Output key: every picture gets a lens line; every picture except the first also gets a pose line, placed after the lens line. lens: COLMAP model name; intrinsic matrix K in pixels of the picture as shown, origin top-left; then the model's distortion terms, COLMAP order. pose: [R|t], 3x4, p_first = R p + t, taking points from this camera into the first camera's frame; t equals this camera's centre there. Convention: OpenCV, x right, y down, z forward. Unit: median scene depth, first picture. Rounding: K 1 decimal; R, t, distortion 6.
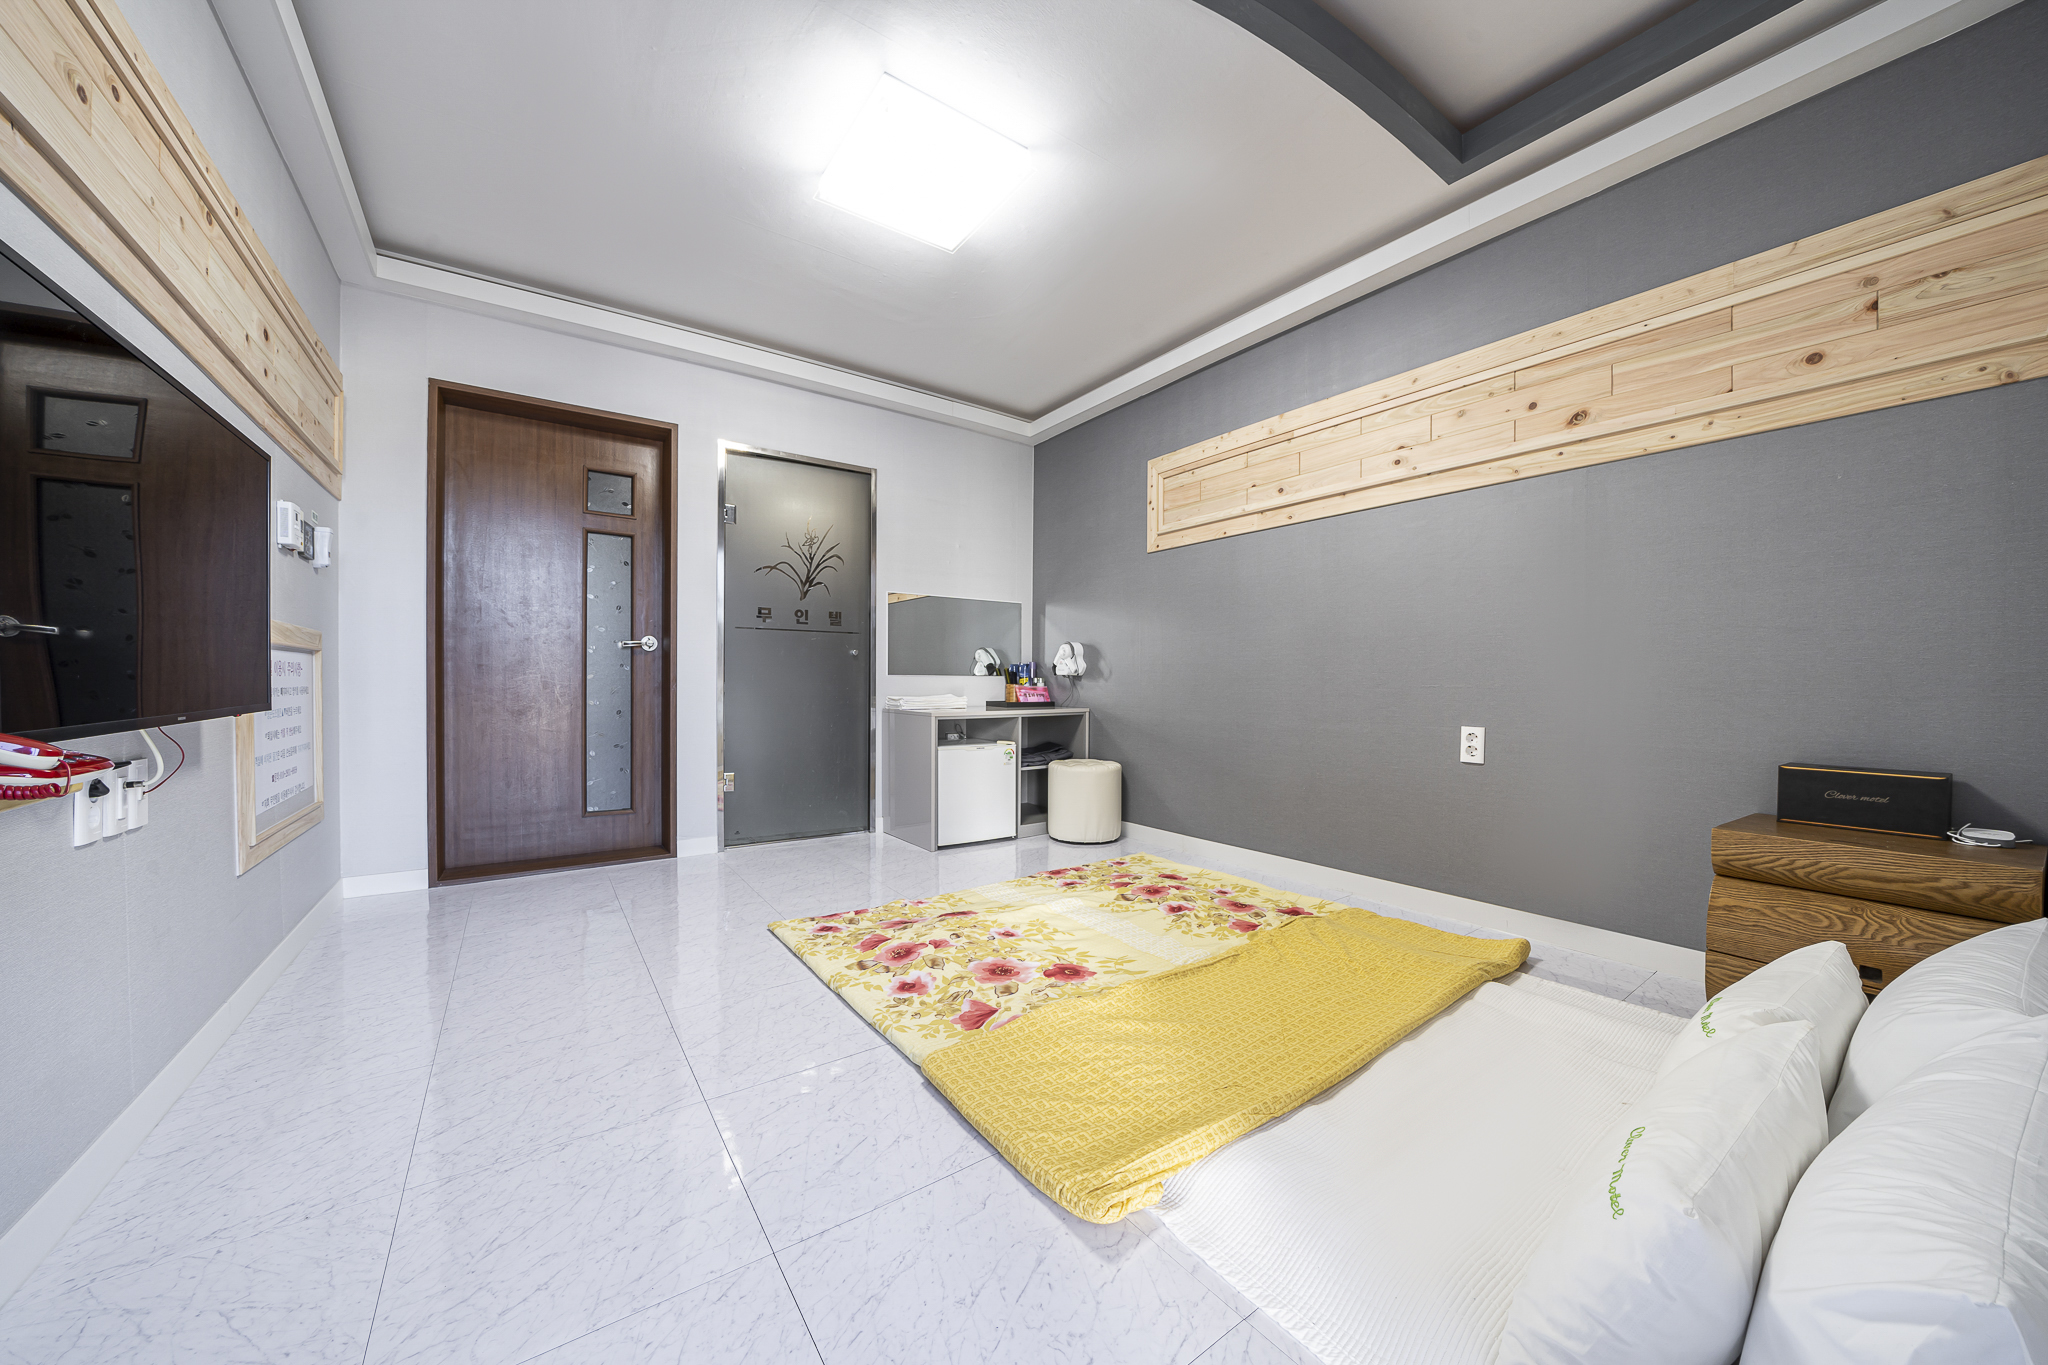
lens RADIAL K [[709.0, 0, 1019.1], [0, 709.0, 688.5], [0, 0, 1]] dist [-0.019967, 0.000004]
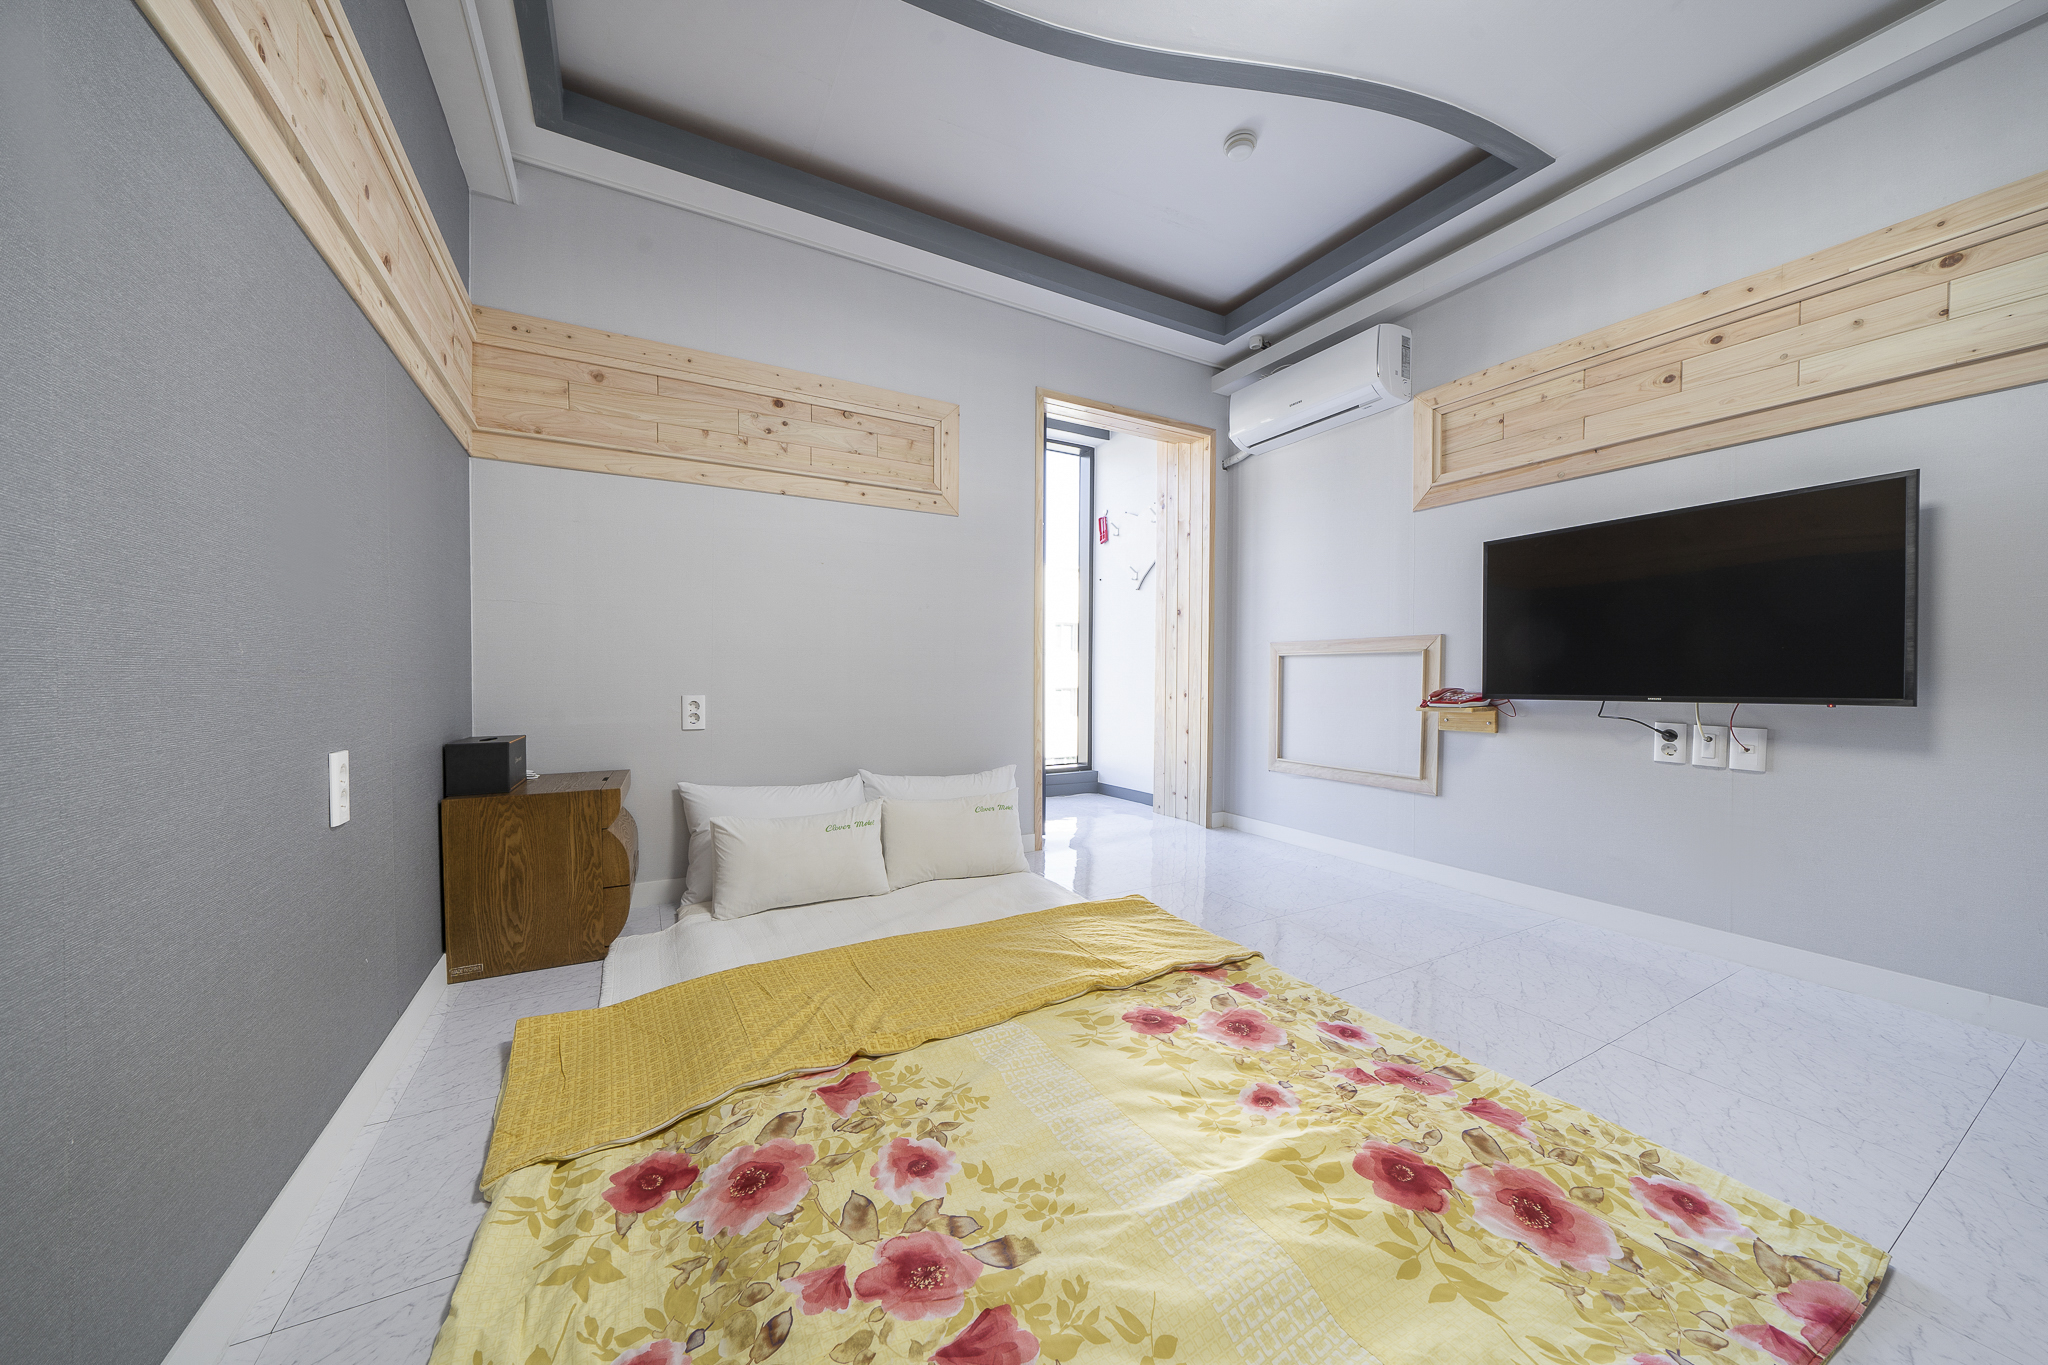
lens RADIAL K [[696.9, 0, 1022.2], [0, 696.9, 688.2], [0, 0, 1]] dist [-0.002685, -0.000142]
pose [[-0.994419, -0.010680, 0.104957, 0.124916], [-0.008074, 0.999649, 0.025224, -0.007856], [-0.105190, 0.024236, -0.994157, 1.566764]]
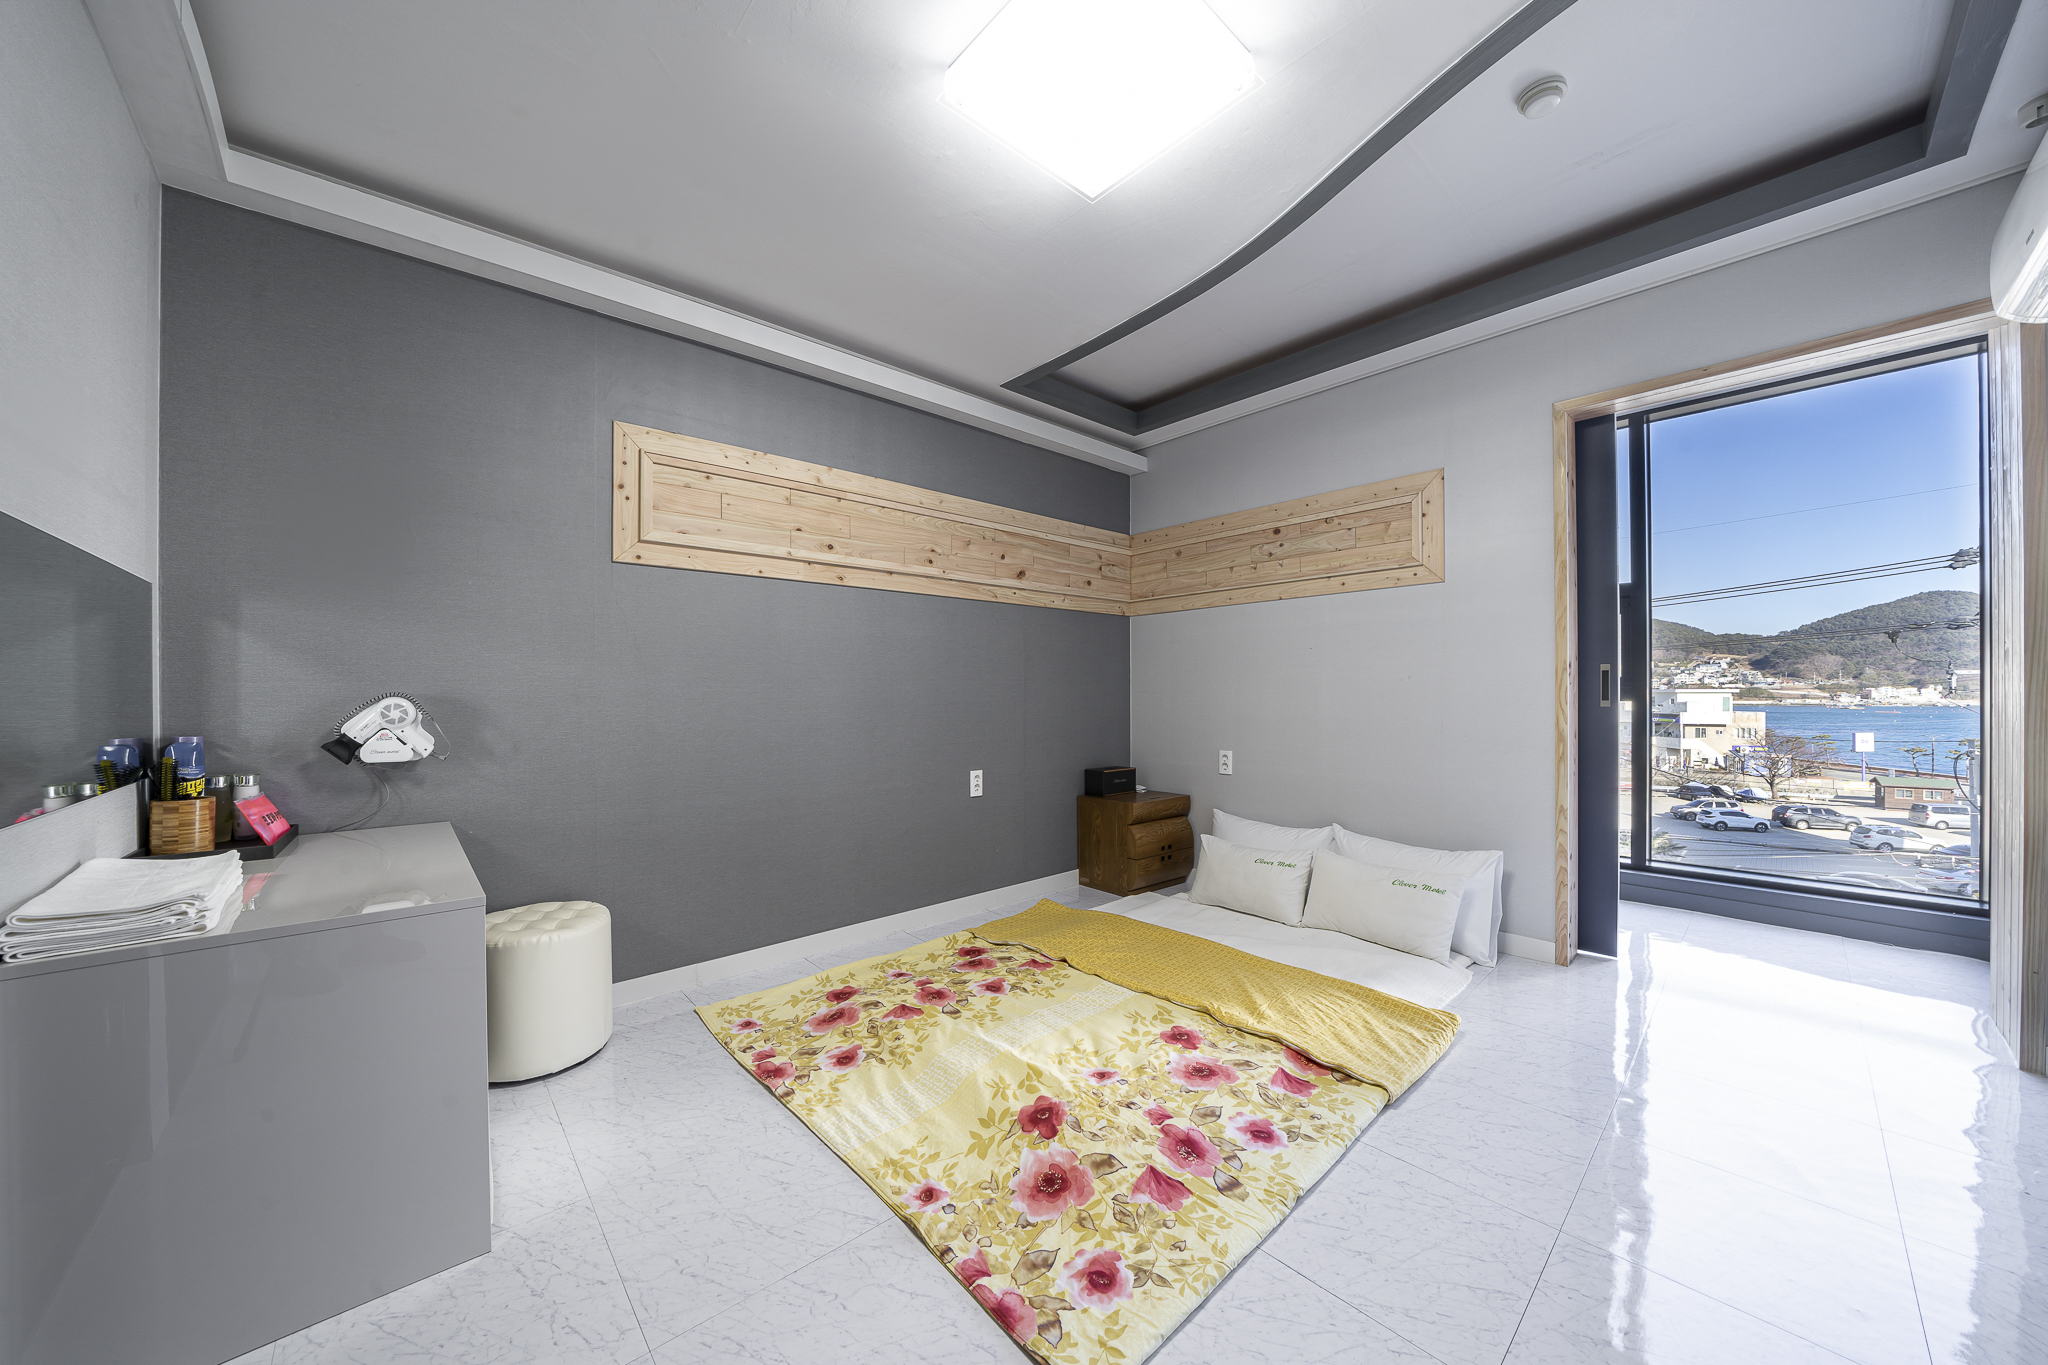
lens RADIAL K [[709.0, 0, 1019.1], [0, 709.0, 688.5], [0, 0, 1]] dist [-0.019967, 0.000004]
pose [[-0.114266, 0.001975, 0.993448, -0.836041], [0.012580, 0.999921, -0.000541, -0.115962], [-0.993371, 0.012436, -0.114281, 1.172459]]
